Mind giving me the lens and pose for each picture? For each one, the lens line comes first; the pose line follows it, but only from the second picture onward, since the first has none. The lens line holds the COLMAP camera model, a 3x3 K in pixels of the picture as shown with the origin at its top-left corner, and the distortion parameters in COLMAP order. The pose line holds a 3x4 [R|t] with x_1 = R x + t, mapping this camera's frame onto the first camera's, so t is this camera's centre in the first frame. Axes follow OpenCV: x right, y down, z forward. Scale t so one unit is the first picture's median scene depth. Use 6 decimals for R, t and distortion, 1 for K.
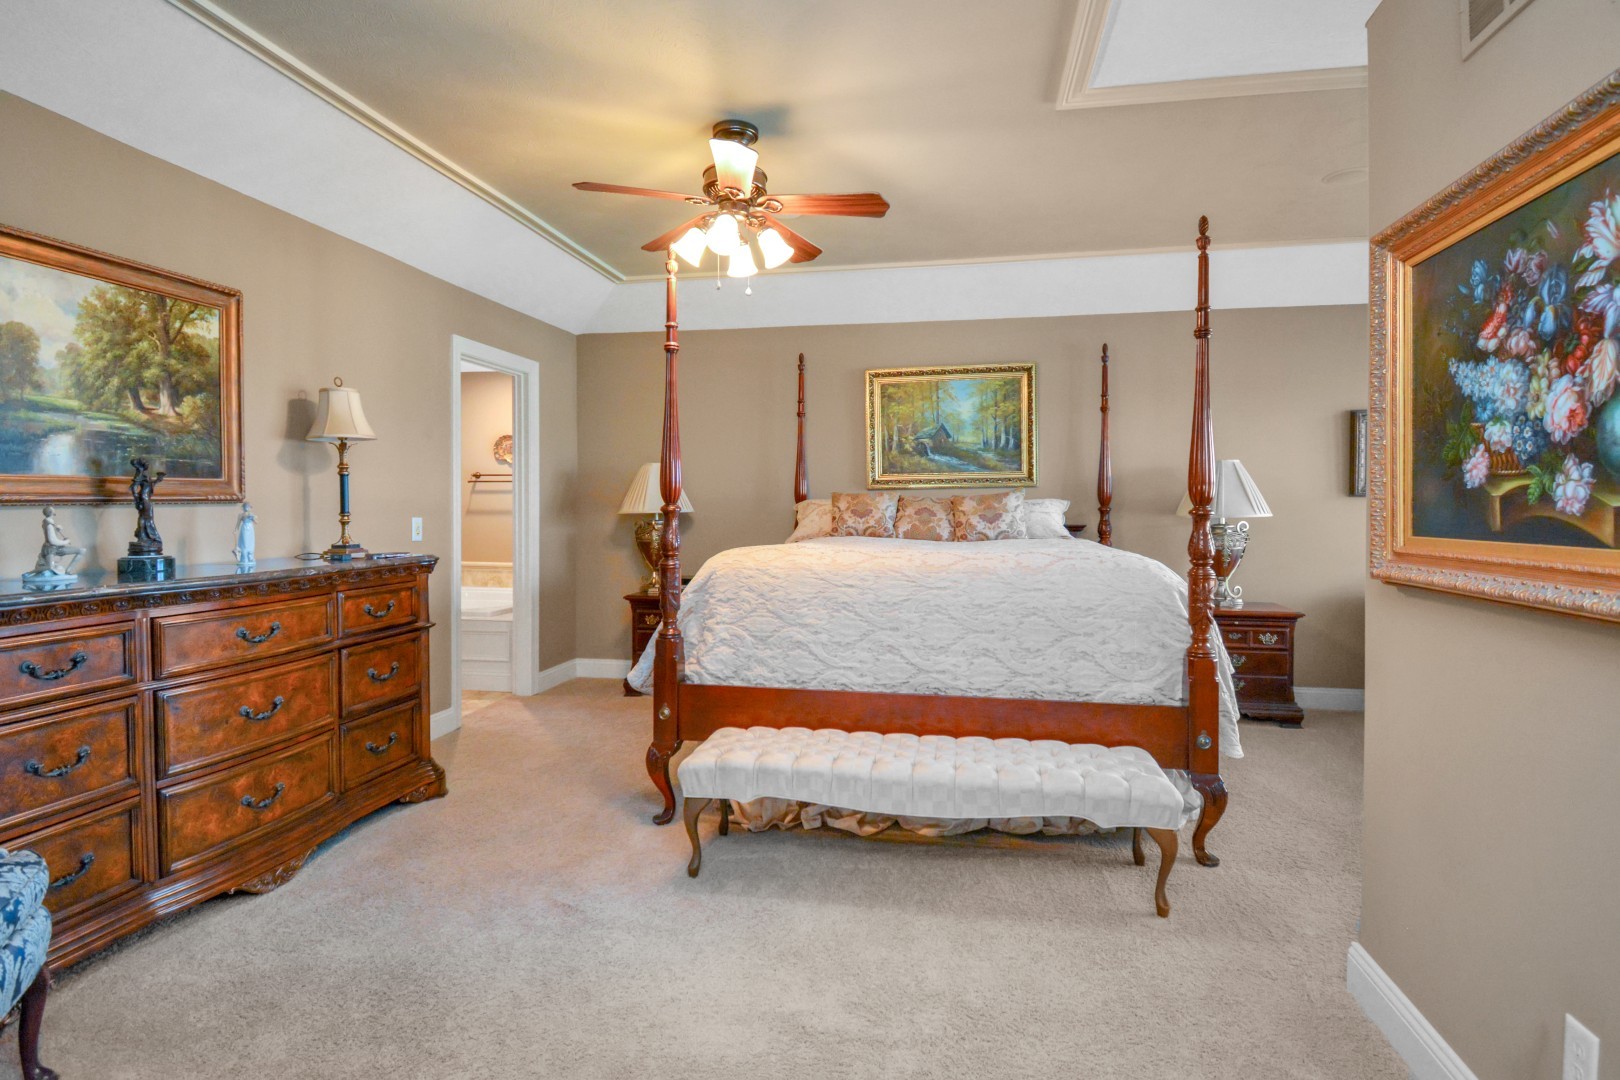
lens RADIAL K [[762.0, 0, 826.6], [0, 762.0, 507.7], [0, 0, 1]] dist [0.032653, -0.016197]
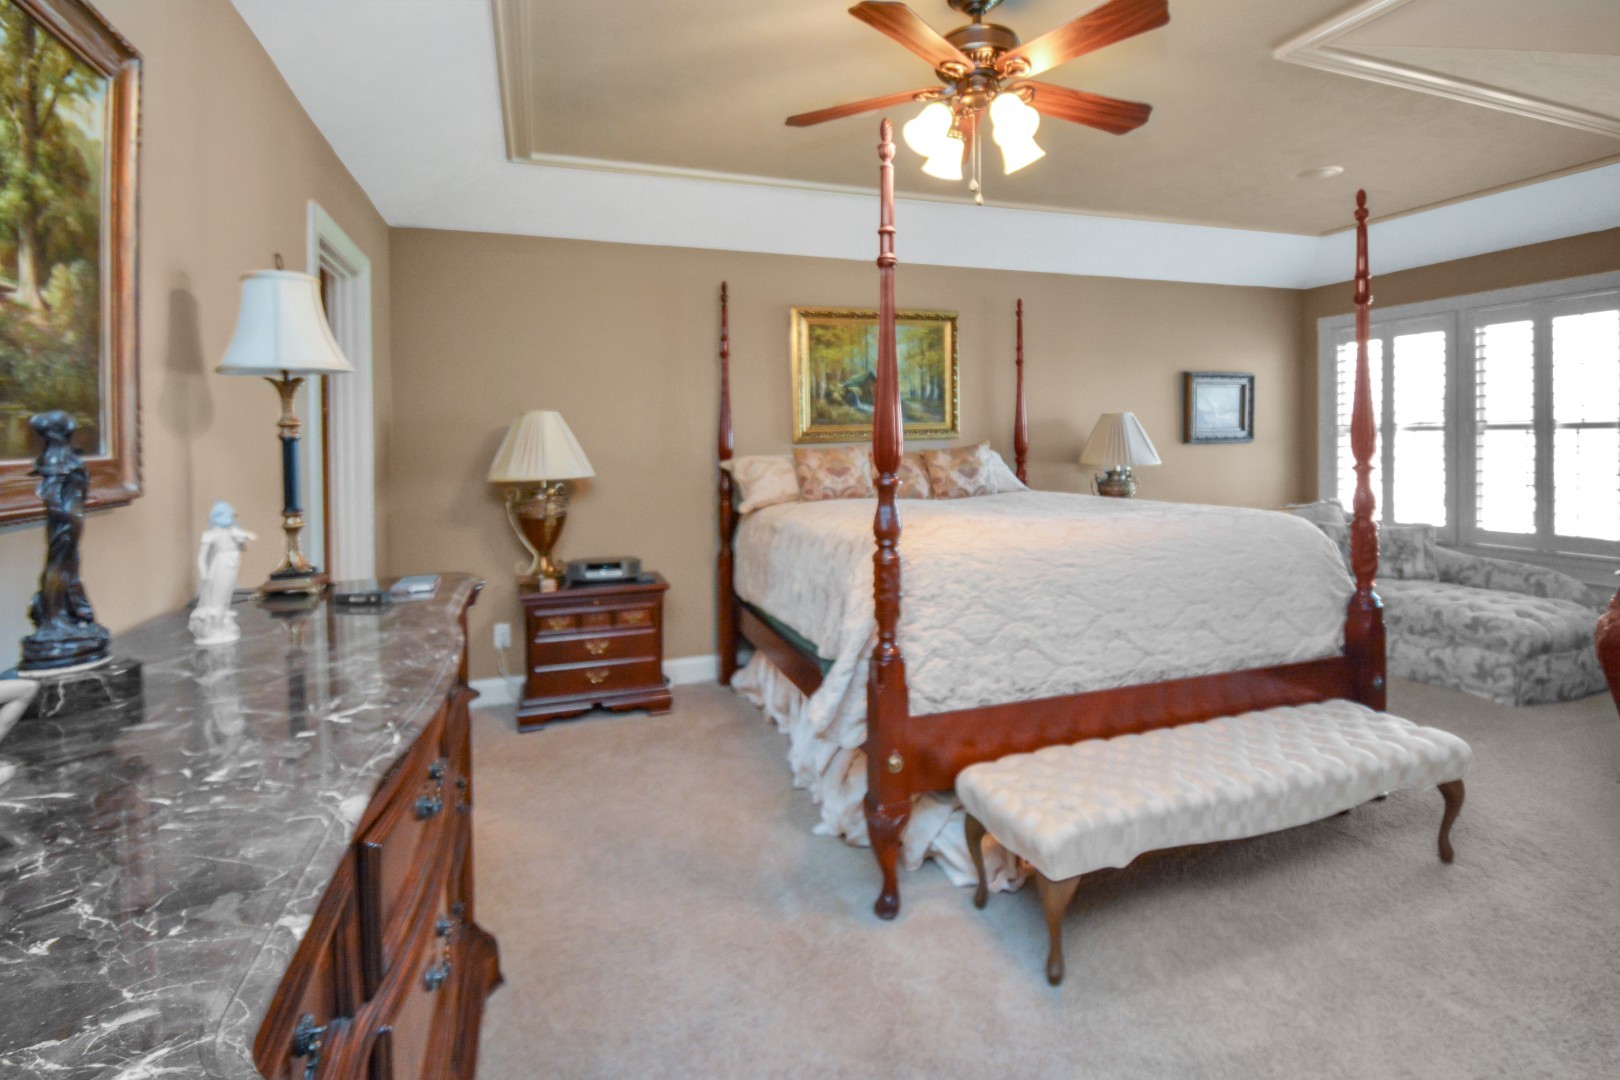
lens RADIAL K [[762.0, 0, 798.6], [0, 762.0, 433.7], [0, 0, 1]] dist [0.032653, -0.016197]
pose [[0.868160, -0.008622, 0.496210, -0.585865], [0.019428, 0.999673, -0.016621, -0.031034], [-0.495904, 0.024070, 0.868044, 0.367996]]
